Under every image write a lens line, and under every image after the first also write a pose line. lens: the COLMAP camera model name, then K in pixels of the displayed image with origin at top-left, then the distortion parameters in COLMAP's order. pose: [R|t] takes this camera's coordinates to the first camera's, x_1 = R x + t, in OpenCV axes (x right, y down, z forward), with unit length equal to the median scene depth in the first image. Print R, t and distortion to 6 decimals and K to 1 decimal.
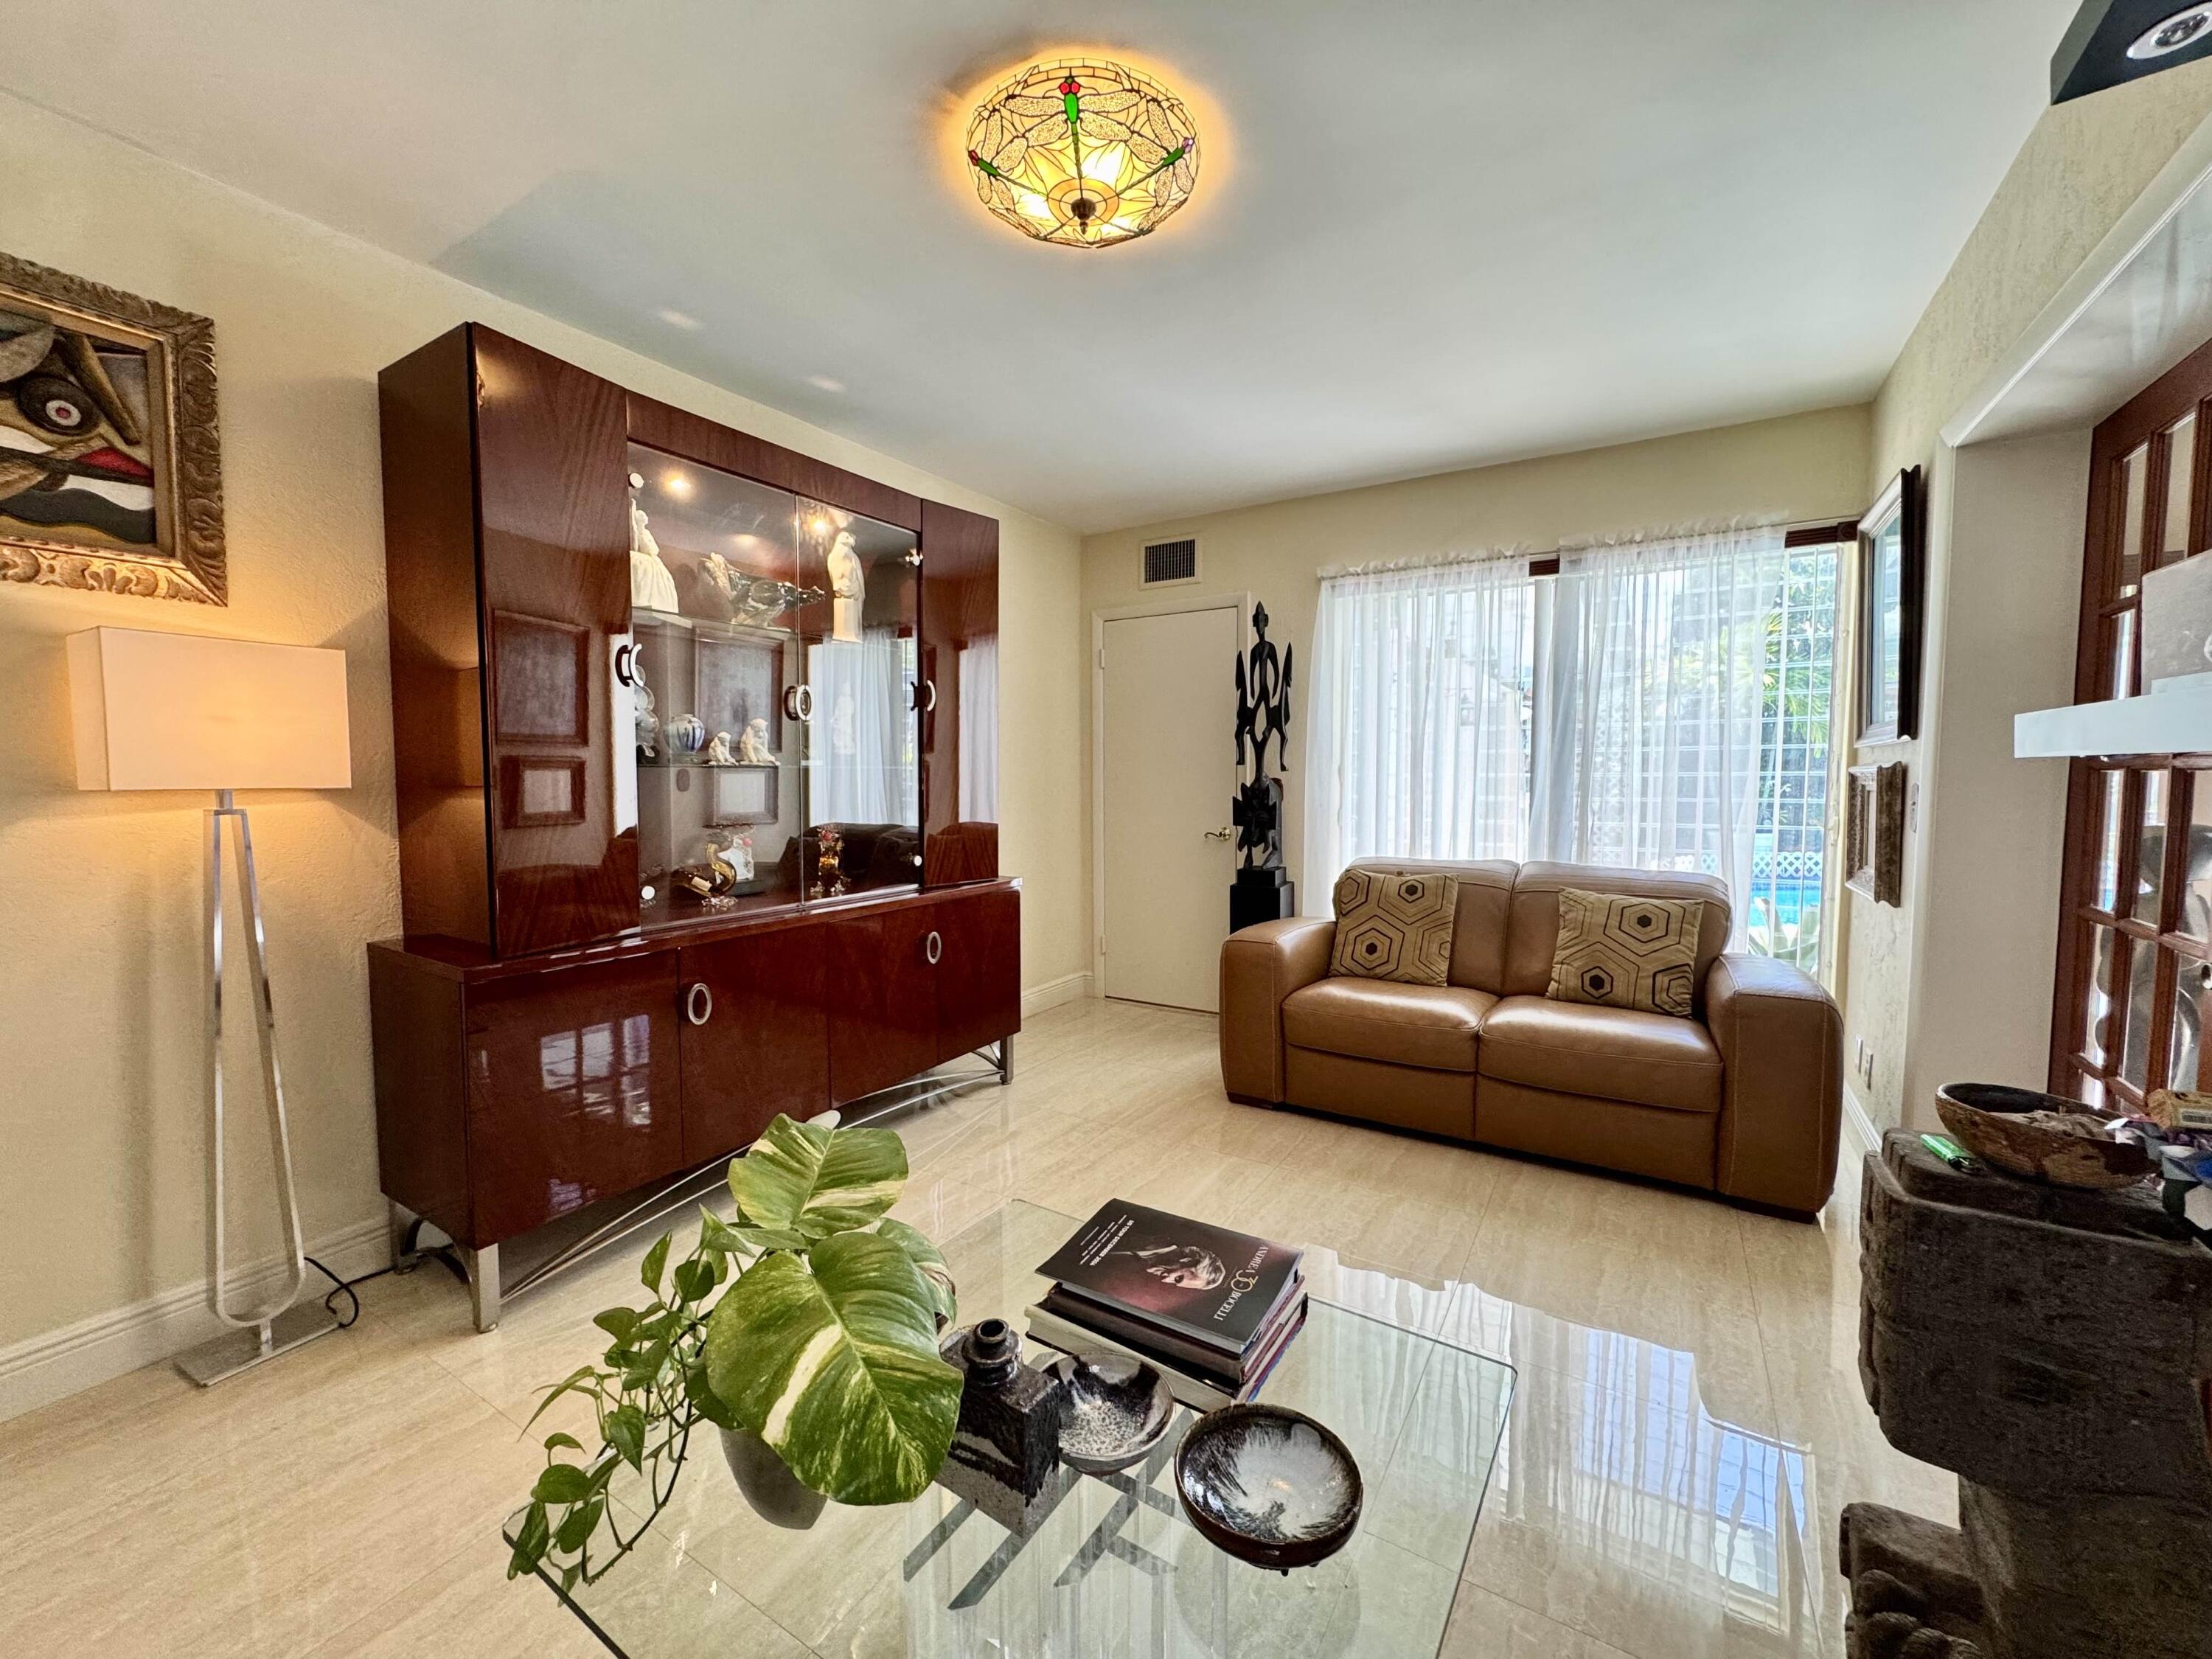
lens RADIAL K [[872.1, 0, 1106.0], [0, 872.1, 829.5], [0, 0, 1]] dist [-0.013219, 0.000108]
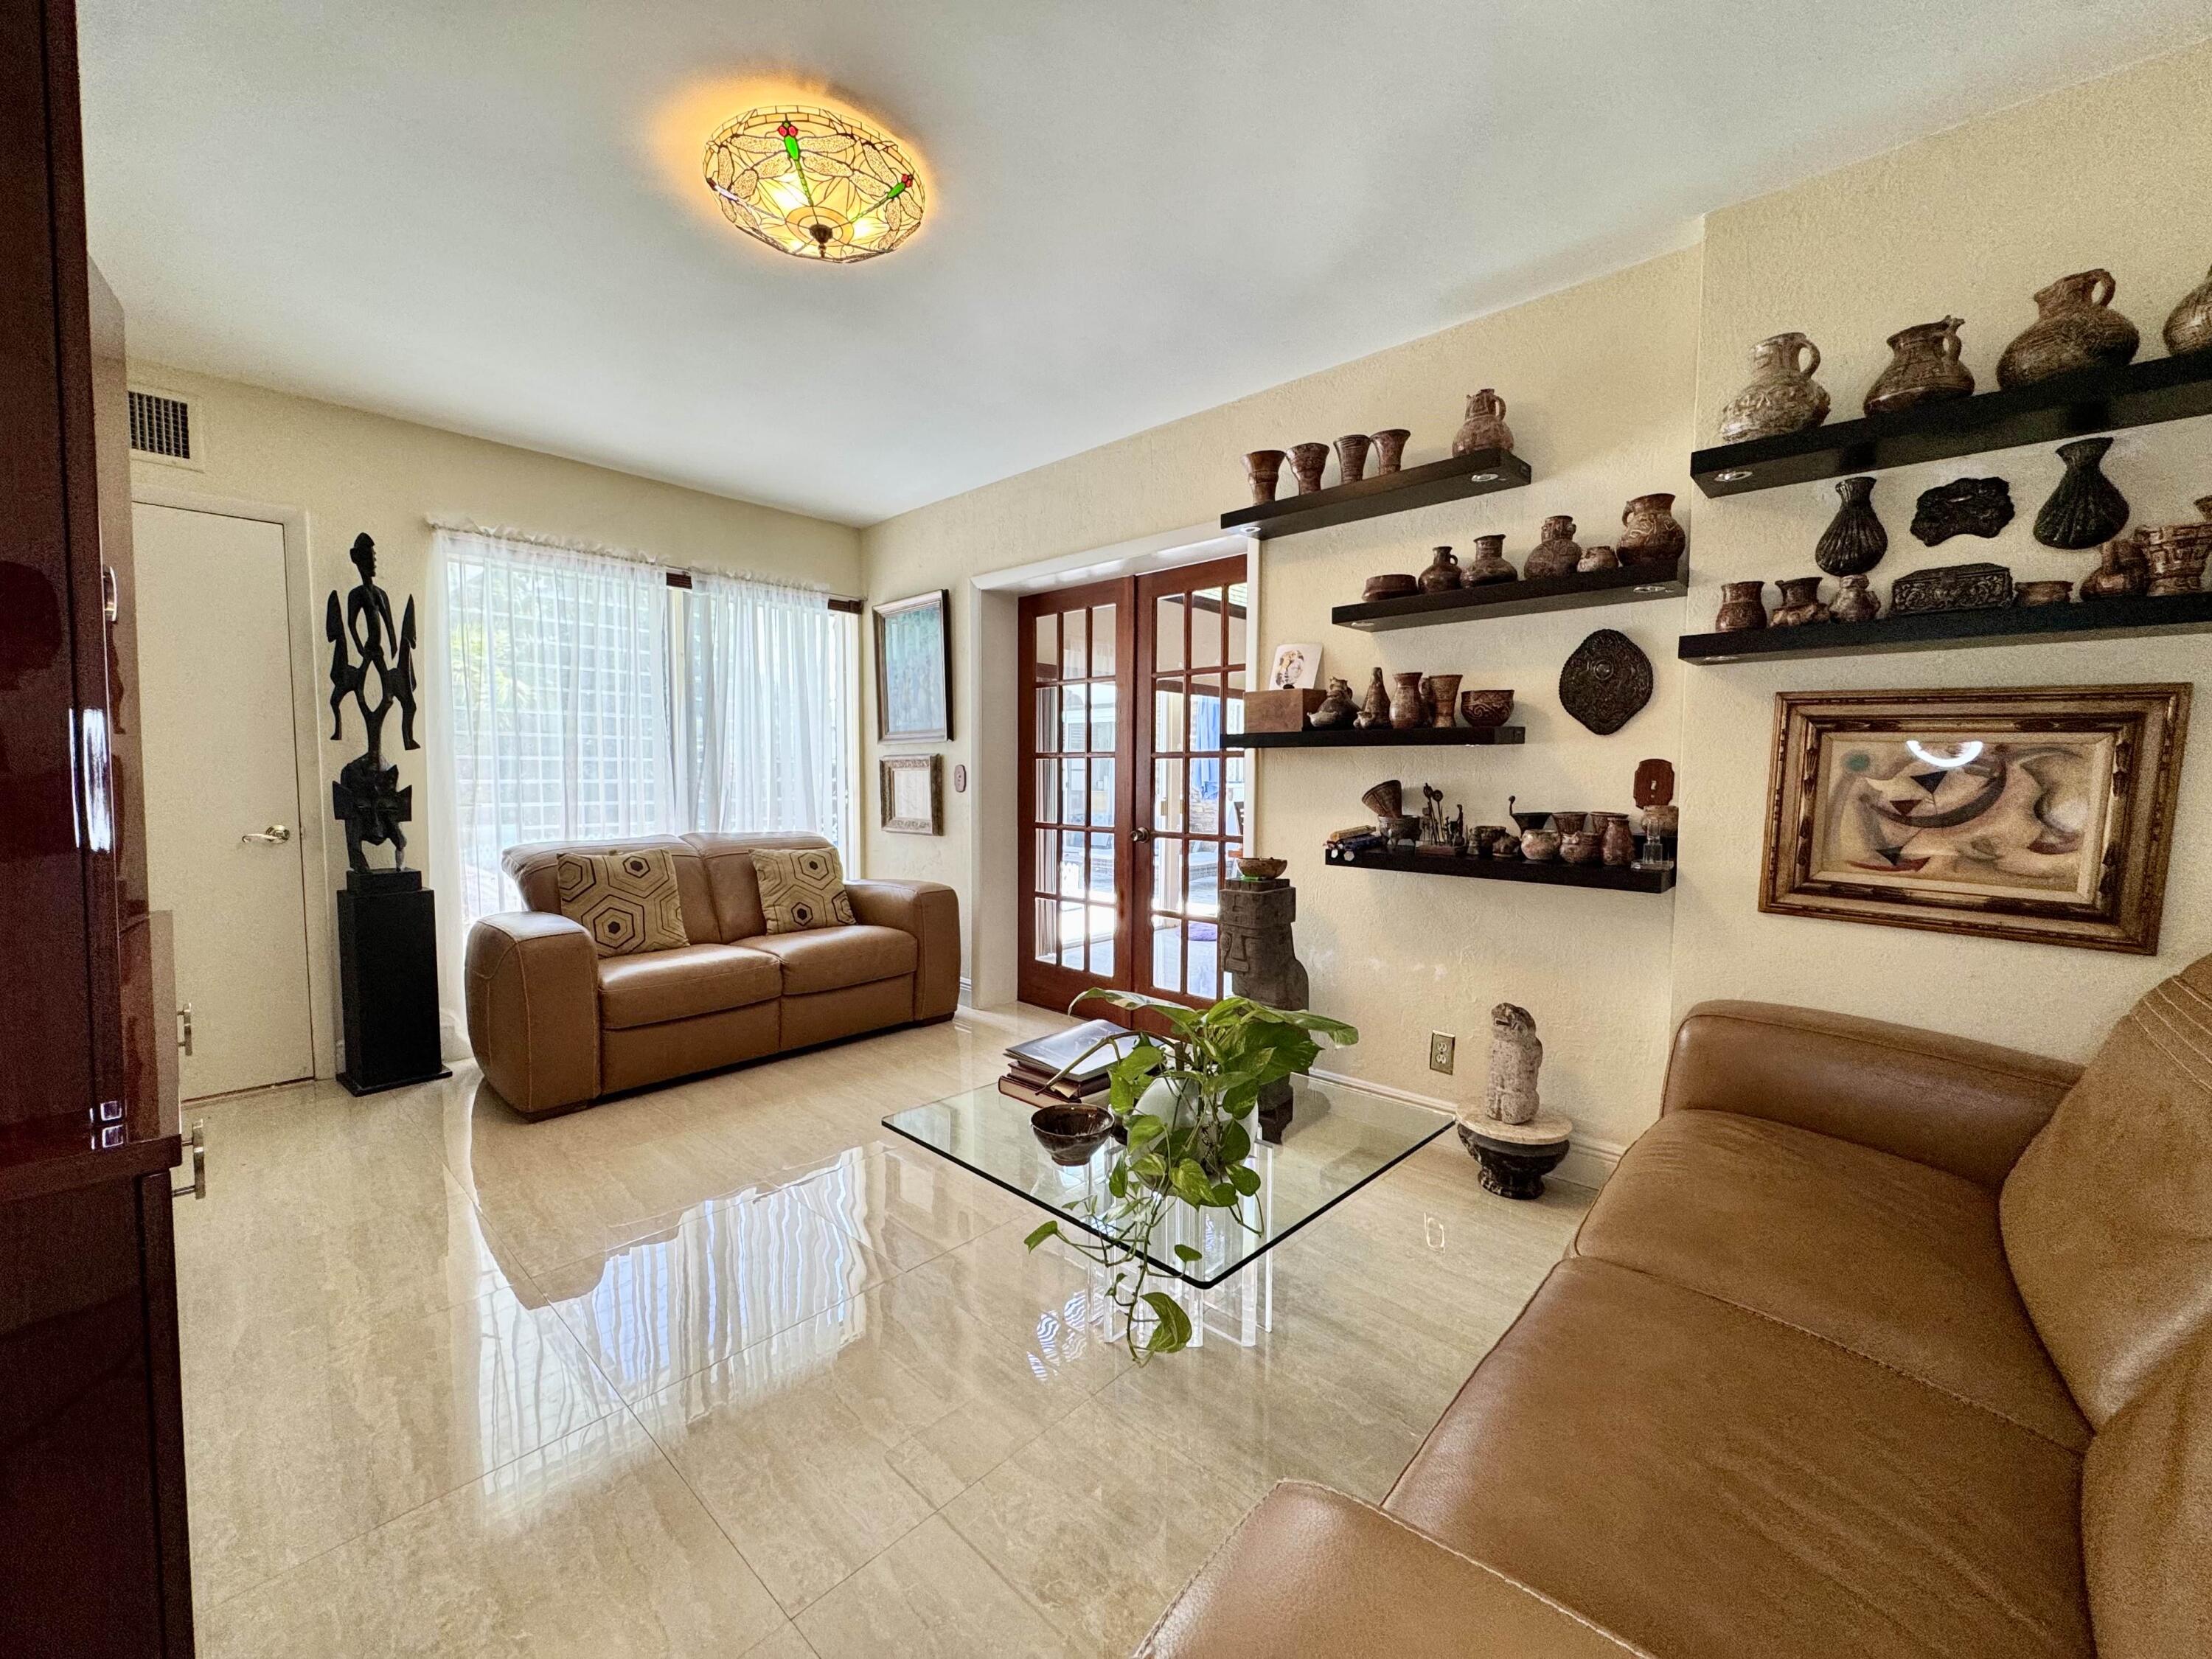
lens RADIAL K [[872.1, 0, 1106.0], [0, 872.1, 829.5], [0, 0, 1]] dist [-0.013219, 0.000108]
pose [[0.180030, -0.058629, 0.981912, -0.583614], [0.056493, 0.997191, 0.049183, 0.006065], [-0.982037, 0.046617, 0.182837, 0.253262]]
